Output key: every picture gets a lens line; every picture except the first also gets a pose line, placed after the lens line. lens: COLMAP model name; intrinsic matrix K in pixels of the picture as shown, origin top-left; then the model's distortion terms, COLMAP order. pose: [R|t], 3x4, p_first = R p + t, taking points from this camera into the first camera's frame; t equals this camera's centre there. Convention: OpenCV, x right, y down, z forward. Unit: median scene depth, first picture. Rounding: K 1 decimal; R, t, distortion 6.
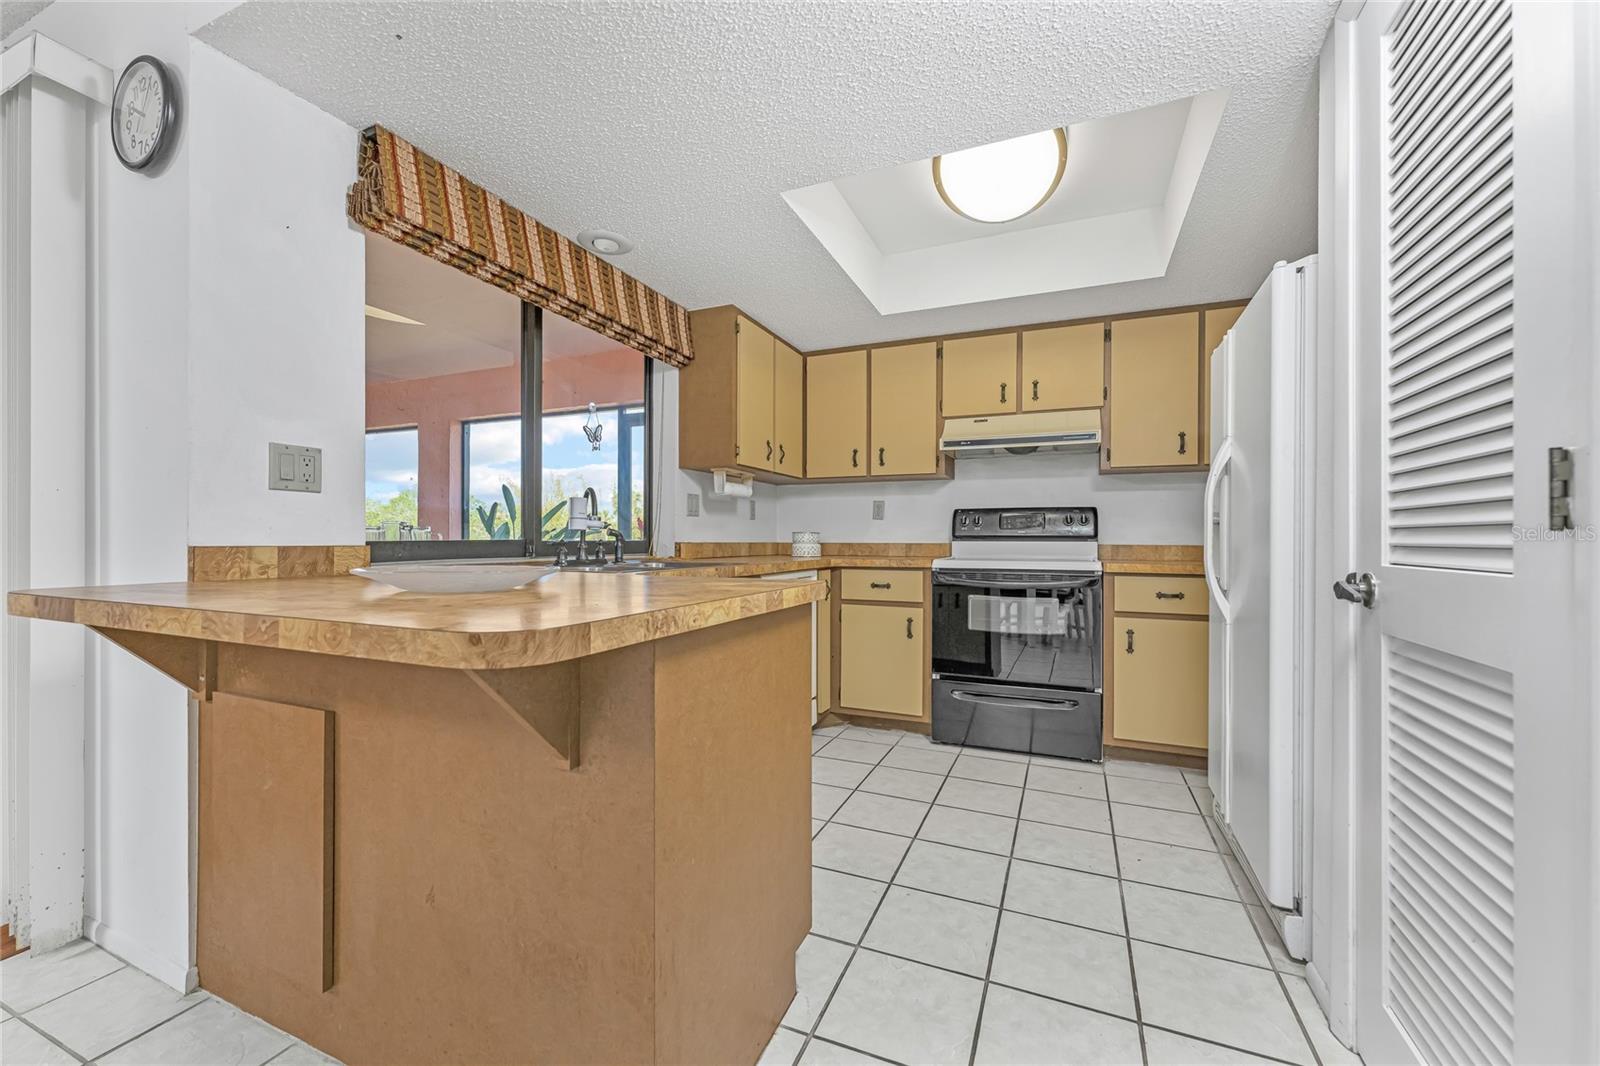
lens RADIAL K [[639.6, 0, 798.4], [0, 639.6, 536.8], [0, 0, 1]] dist [0.002134, 0.000158]
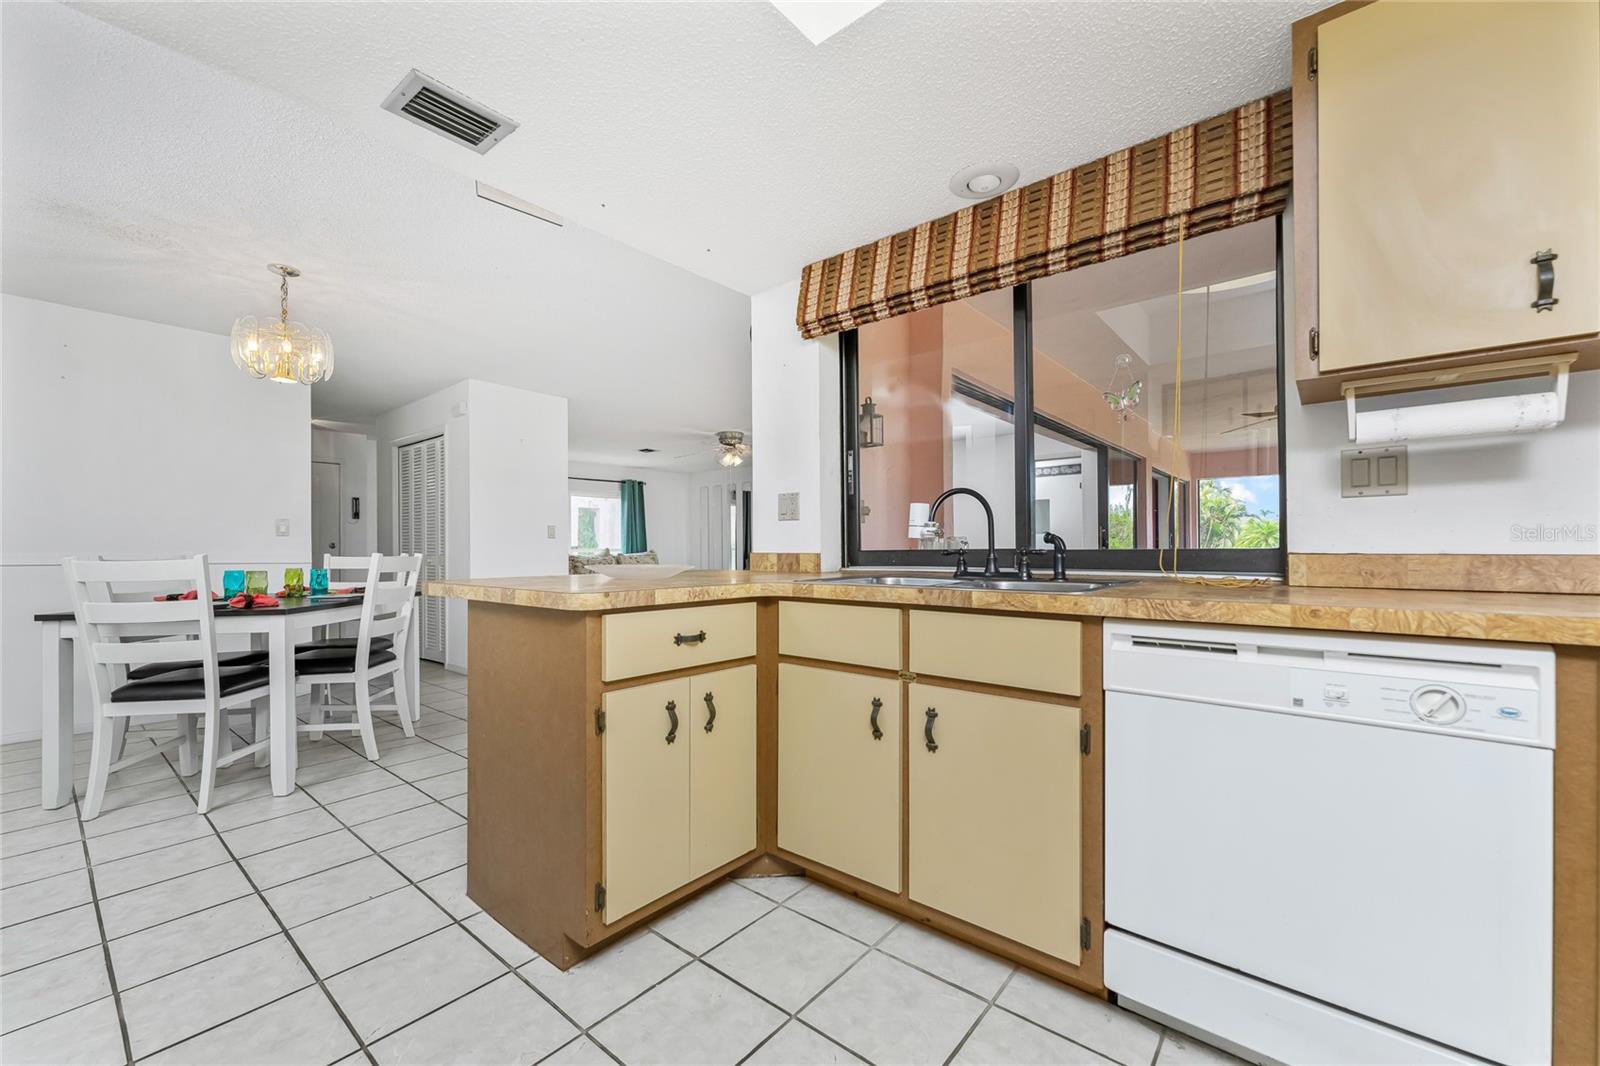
lens RADIAL K [[641.7, 0, 804.0], [0, 641.7, 543.8], [0, 0, 1]] dist [-0.001112, -0.000168]
pose [[-0.282498, -0.008605, -0.959229, 0.729260], [0.006852, 0.999916, -0.010987, 0.008100], [0.959243, -0.009676, -0.282415, 1.372037]]
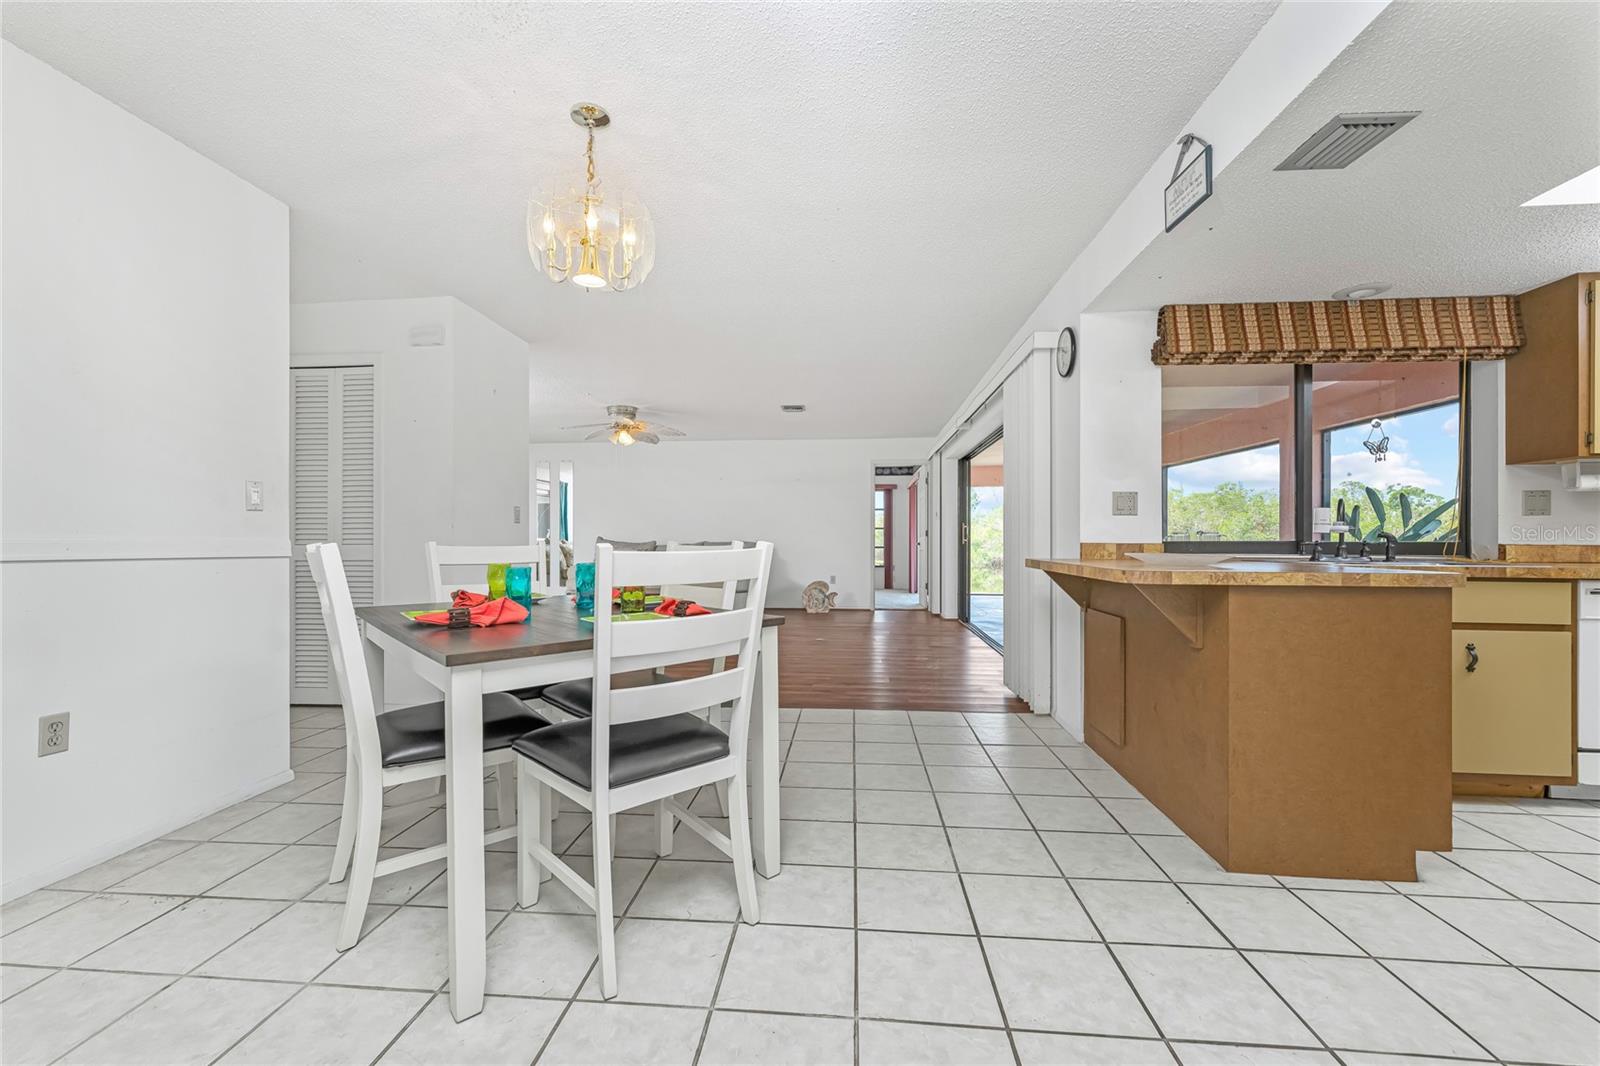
lens RADIAL K [[639.6, 0, 798.4], [0, 639.6, 536.8], [0, 0, 1]] dist [0.002134, 0.000158]
pose [[0.313560, -0.005966, -0.949550, 0.680242], [0.000743, 0.999981, -0.006038, 0.004964], [0.949568, 0.001187, 0.313559, -0.500240]]
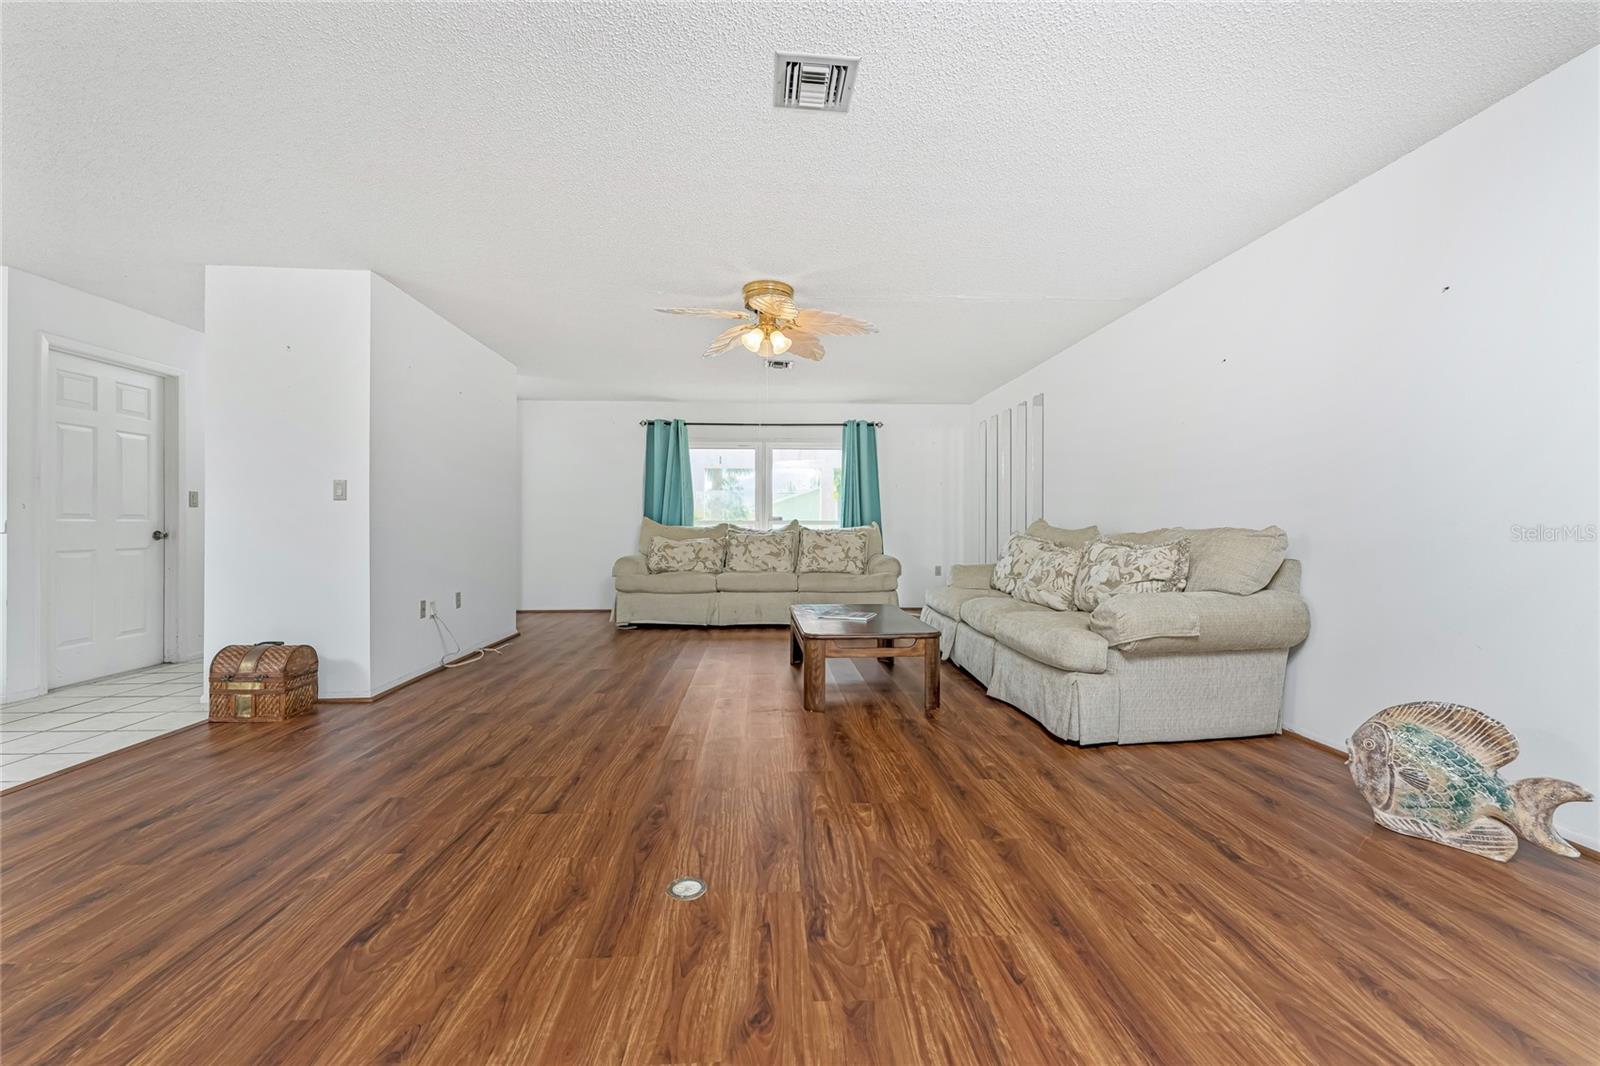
lens RADIAL K [[637.7, 0, 795.9], [0, 637.7, 522.5], [0, 0, 1]] dist [0.000232, 0.000024]
pose [[-0.894858, -0.008328, -0.446274, -2.365153], [-0.007079, 0.999965, -0.004465, 0.012189], [0.446296, -0.000836, -0.894885, 1.641822]]
